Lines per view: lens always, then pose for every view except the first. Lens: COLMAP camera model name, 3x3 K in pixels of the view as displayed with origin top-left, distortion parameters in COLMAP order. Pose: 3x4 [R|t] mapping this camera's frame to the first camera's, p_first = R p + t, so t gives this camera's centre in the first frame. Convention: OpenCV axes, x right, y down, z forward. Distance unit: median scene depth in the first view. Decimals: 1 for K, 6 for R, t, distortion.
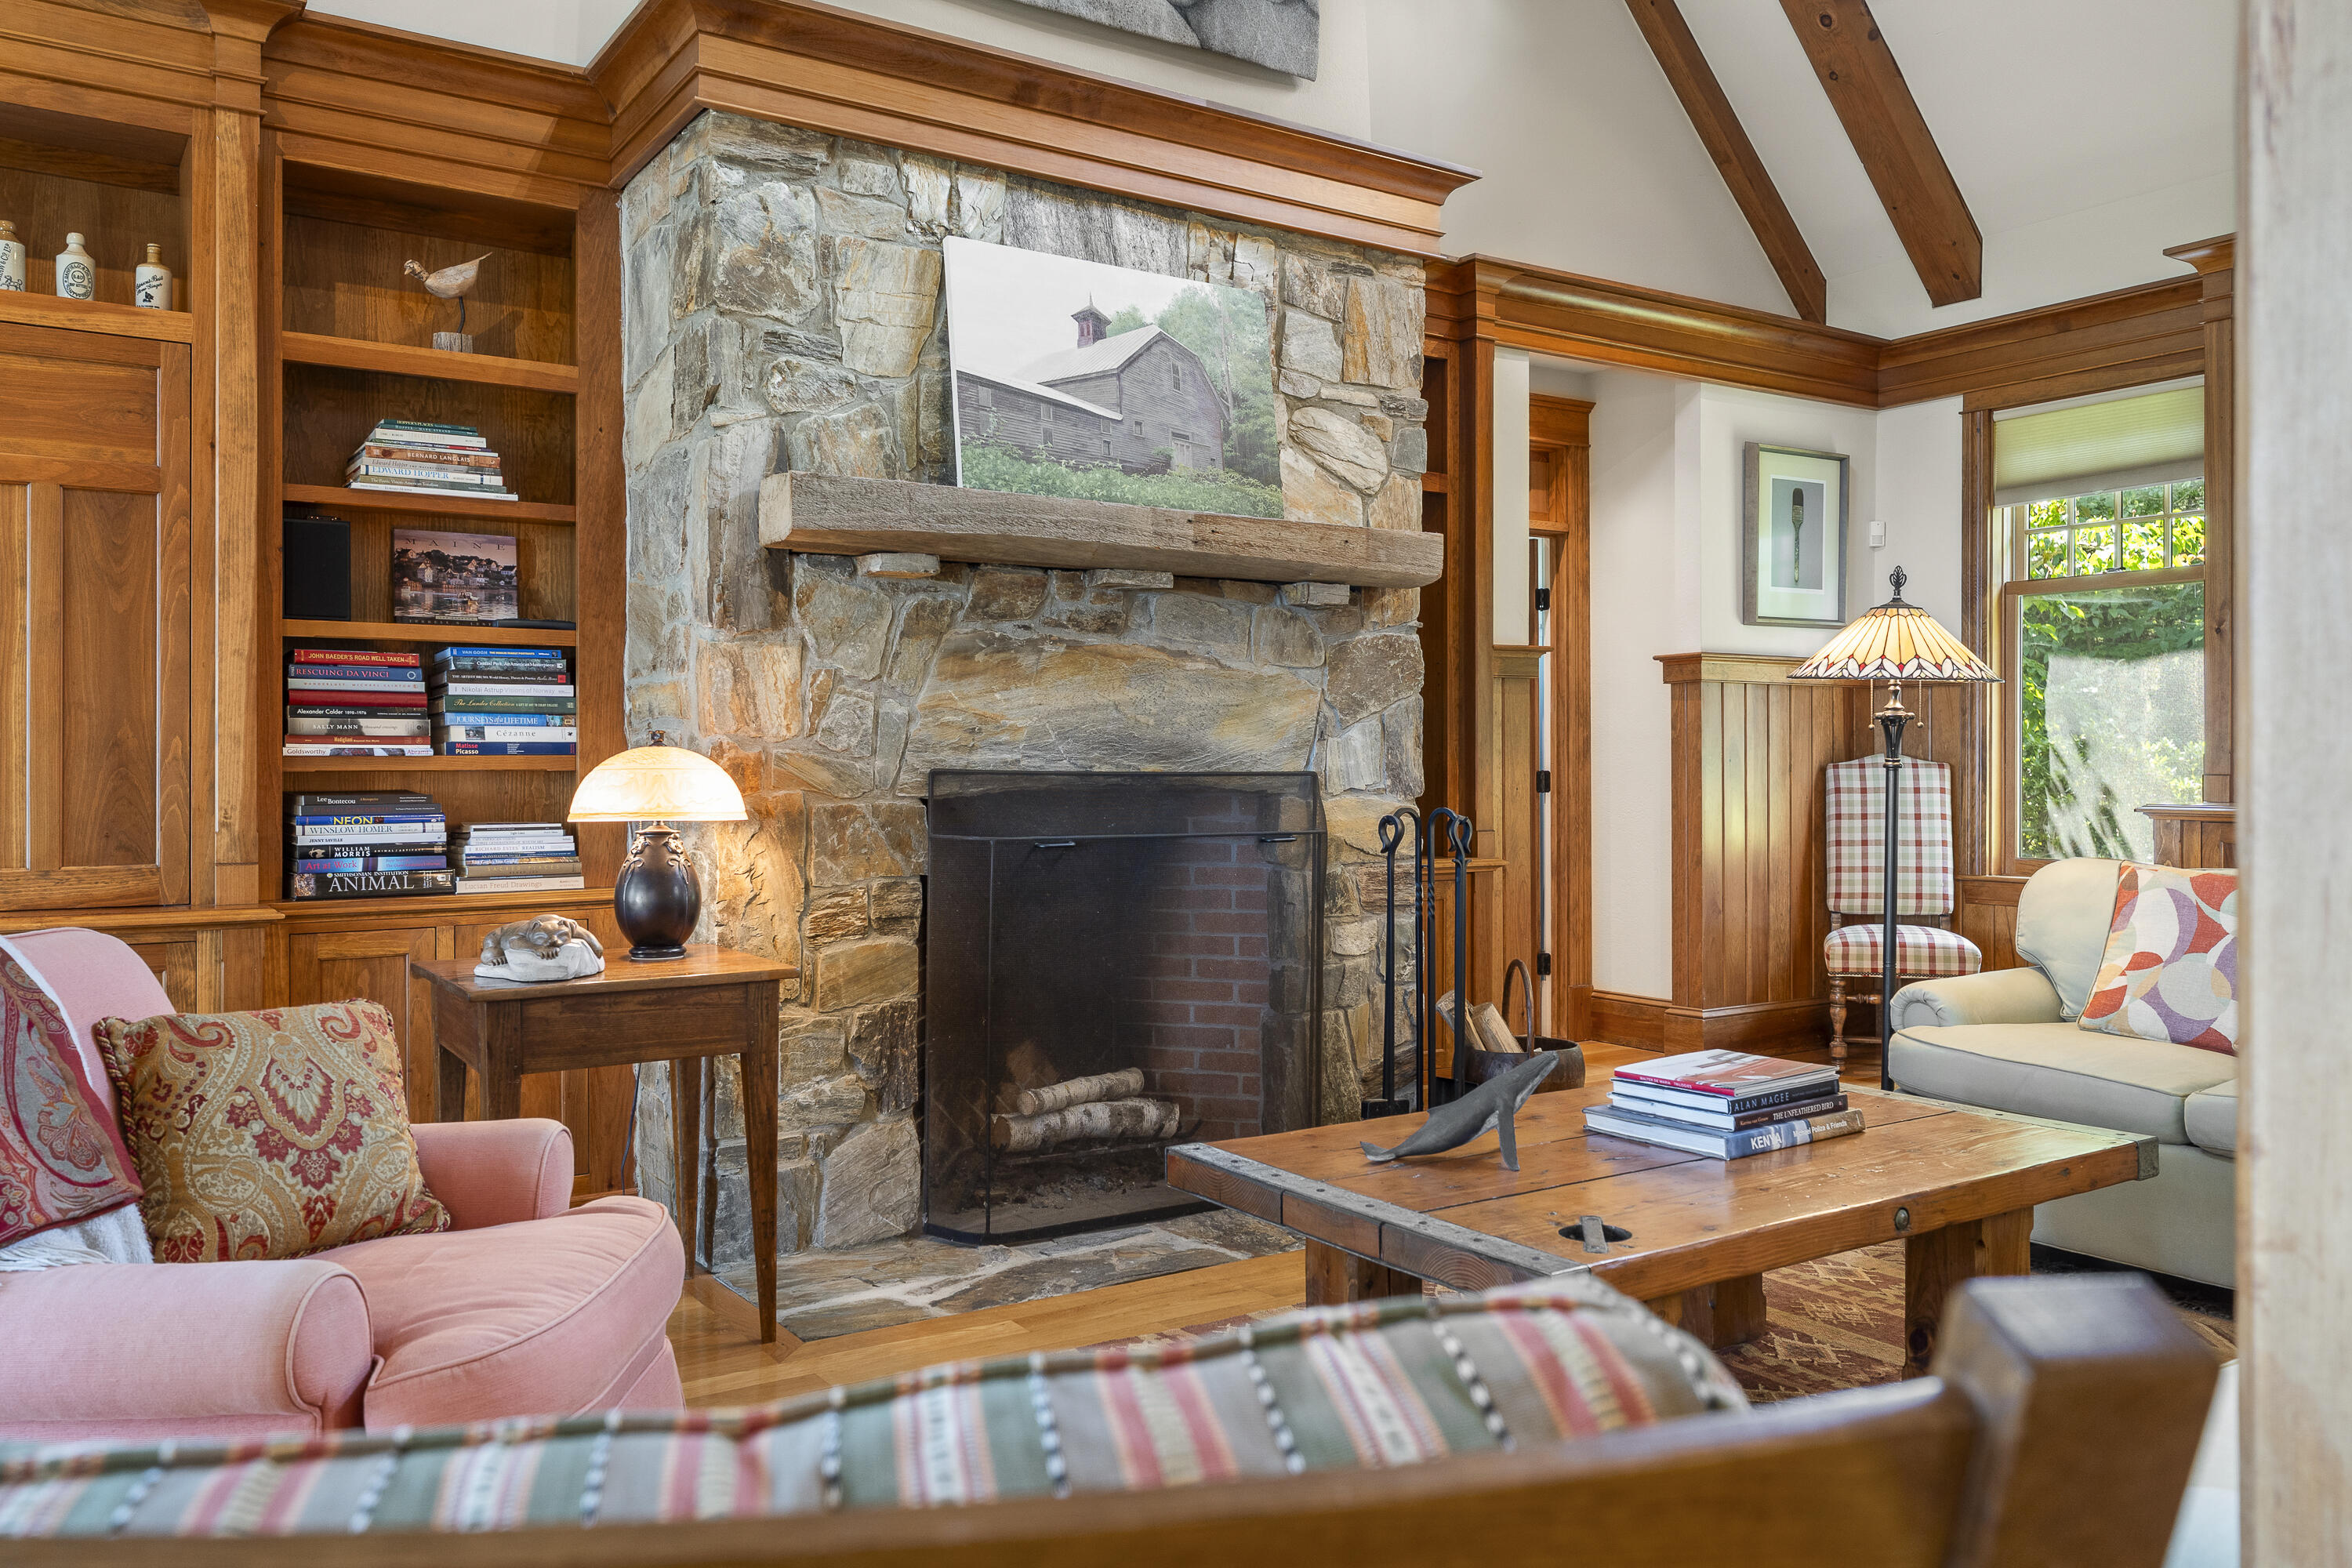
lens RADIAL K [[1751.7, 0, 1176.0], [0, 1751.7, 784.0], [0, 0, 1]] dist [0.000766, 0.001806]
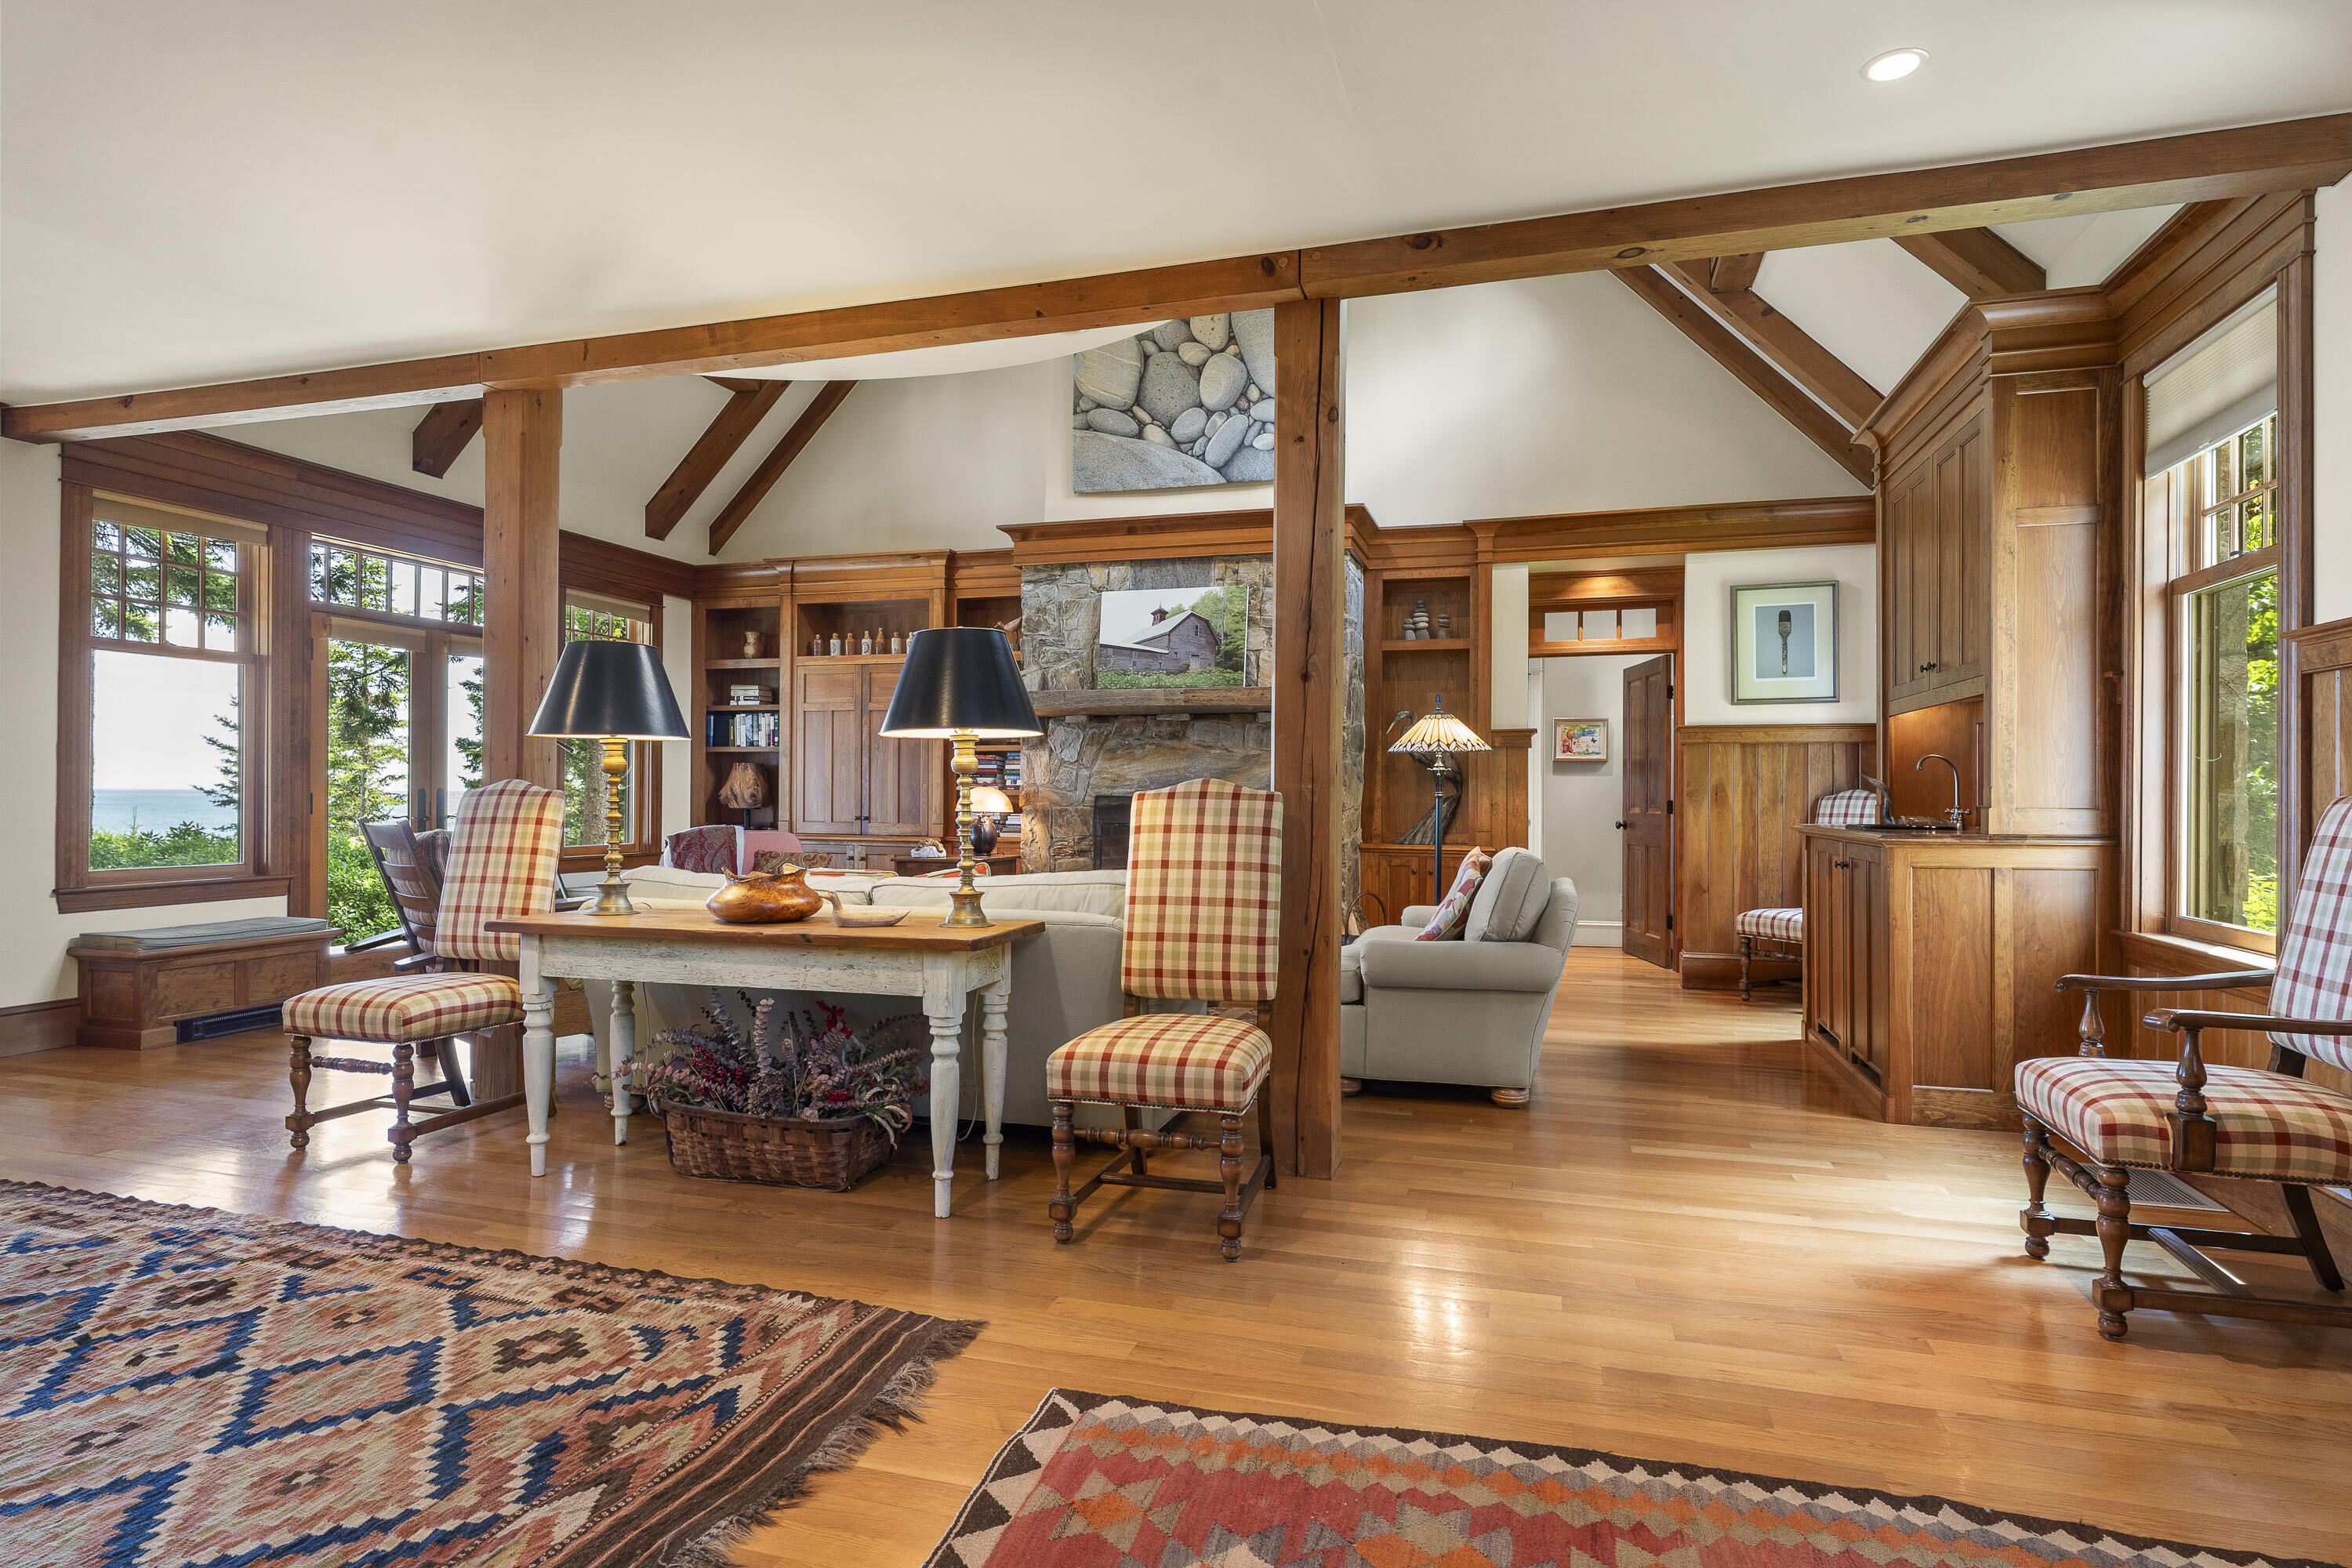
lens RADIAL K [[1254.7, 0, 1176.0], [0, 1254.7, 784.0], [0, 0, 1]] dist [0.003552, 0.000757]
pose [[0.633856, -0.001016, -0.773451, 1.368648], [-0.014774, 0.999801, -0.013421, -0.001752], [0.773310, 0.019934, 0.633714, -0.098972]]
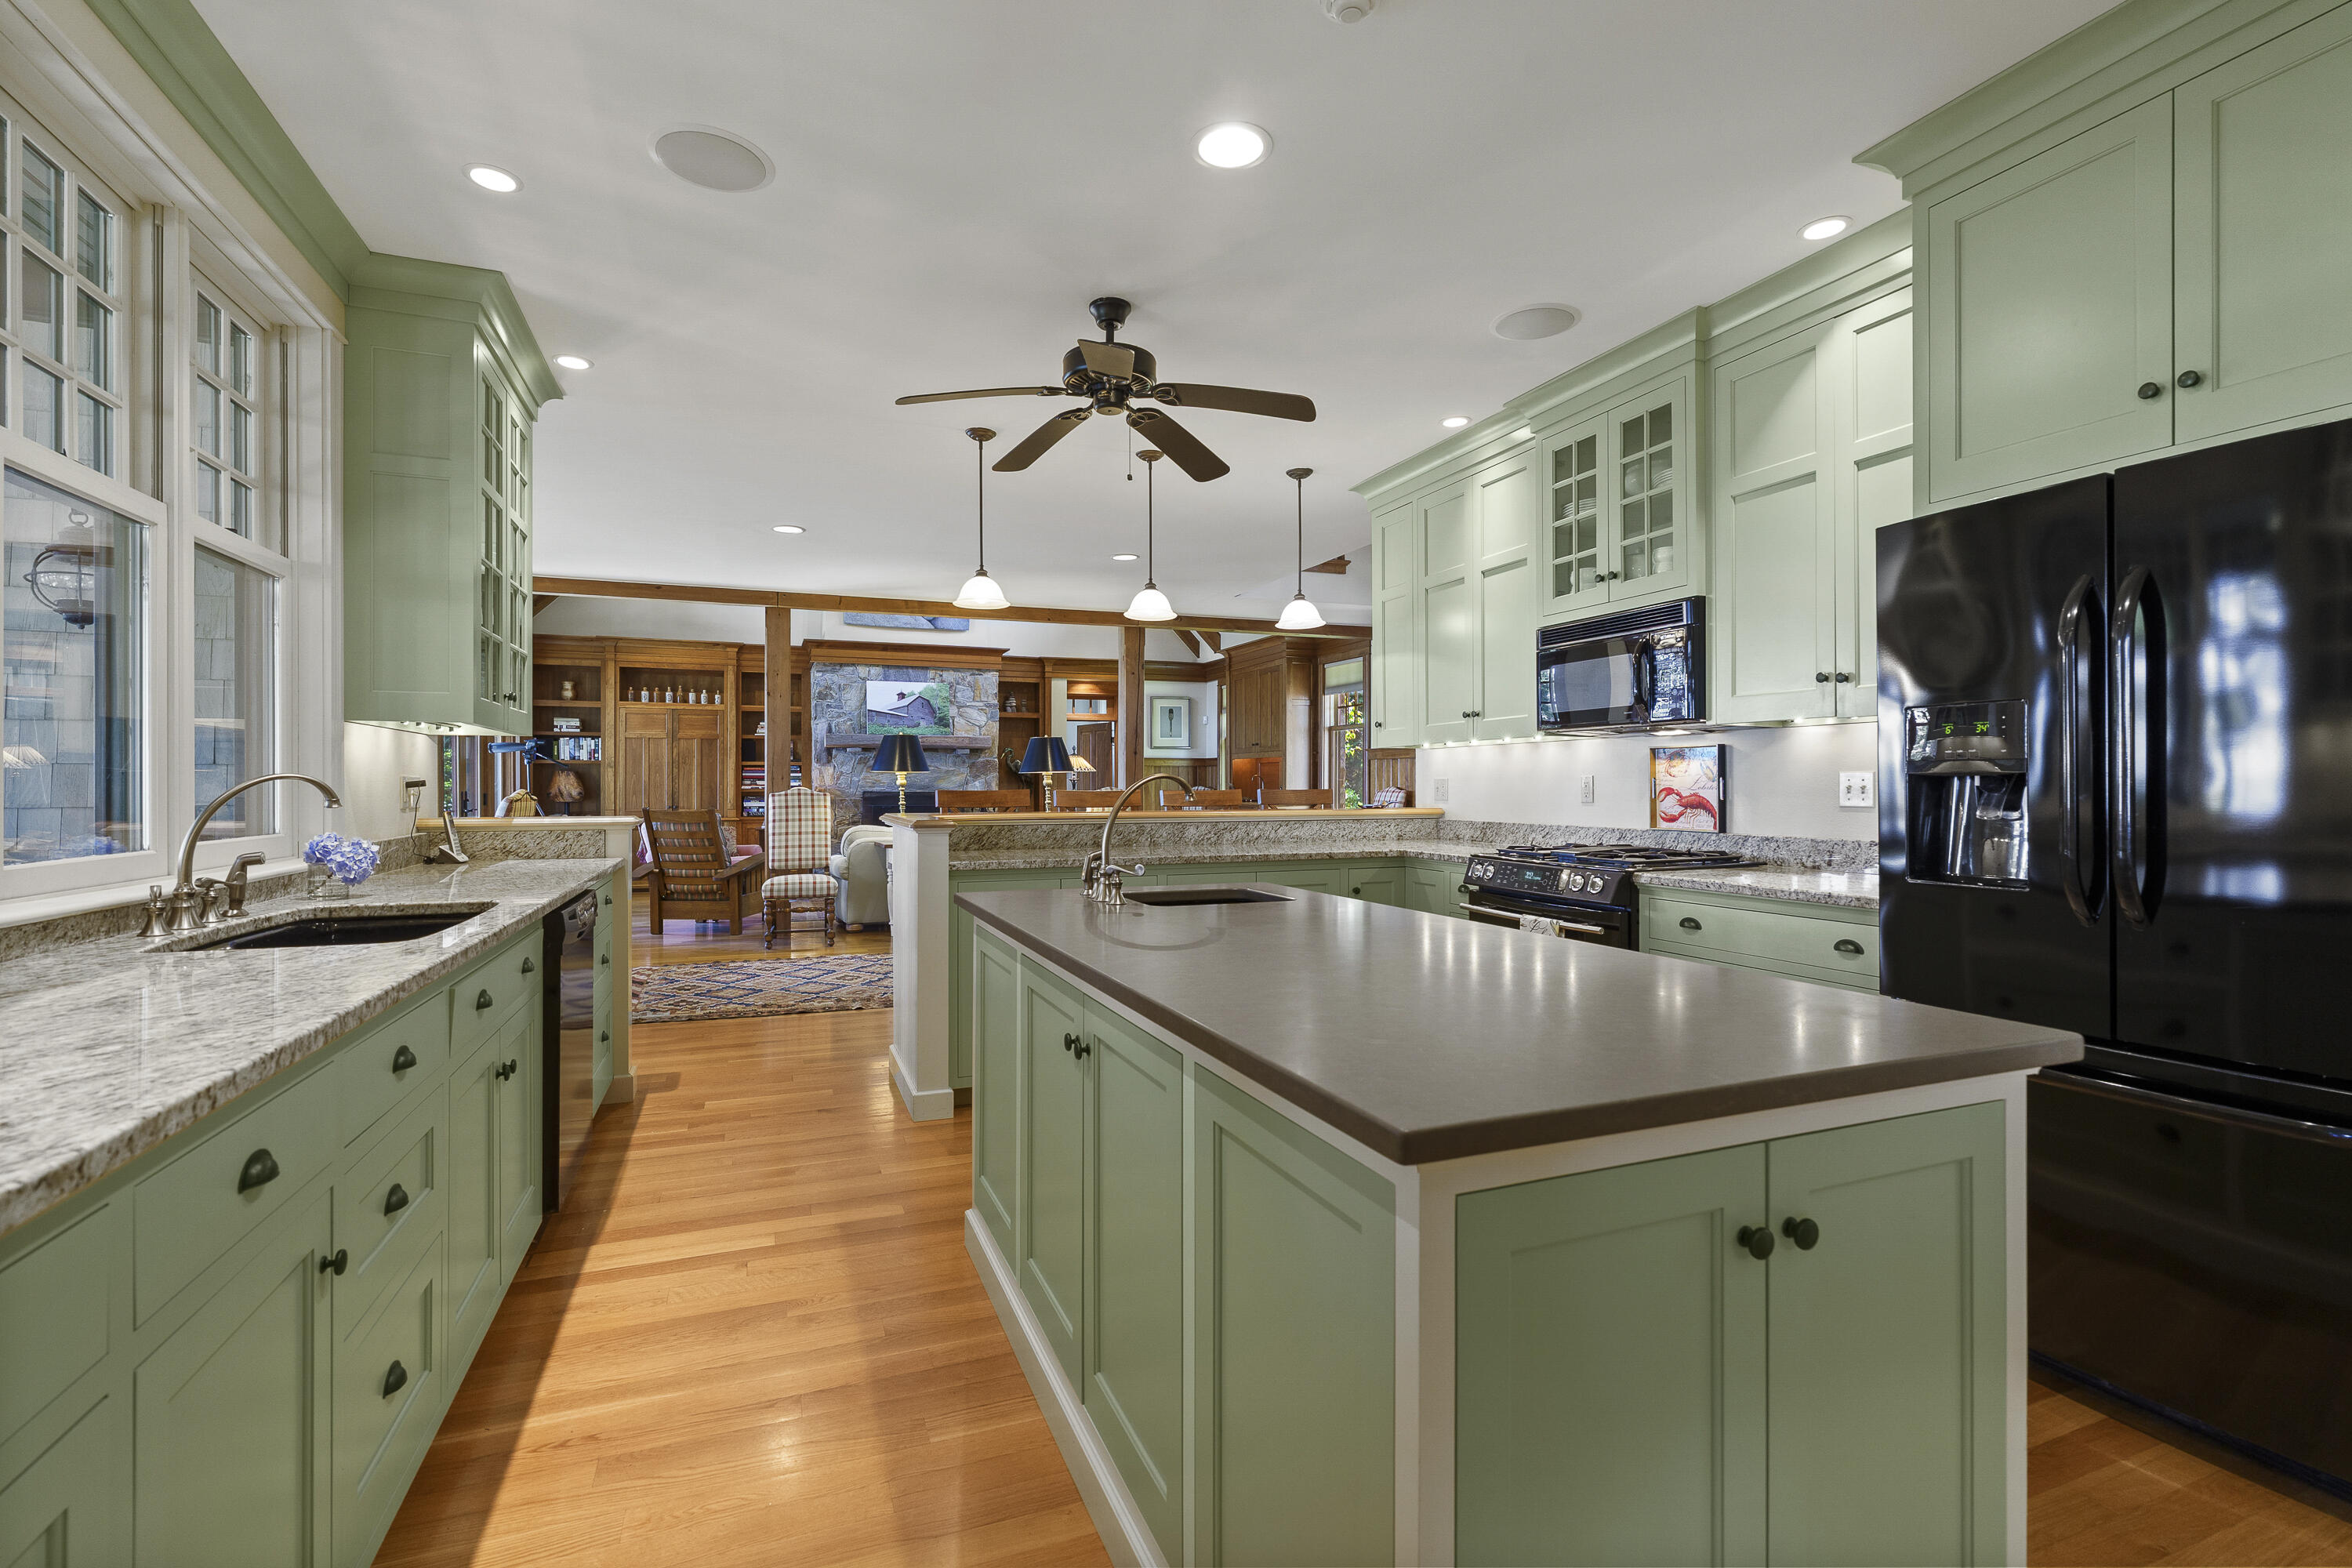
lens RADIAL K [[1072.4, 0, 1176.0], [0, 1072.4, 784.0], [0, 0, 1]] dist [-0.000328, -0.000025]
pose [[0.976810, 0.001705, -0.214102, 1.311339], [-0.004189, 0.999929, -0.011146, 0.000787], [0.214067, 0.011785, 0.976748, -1.670710]]
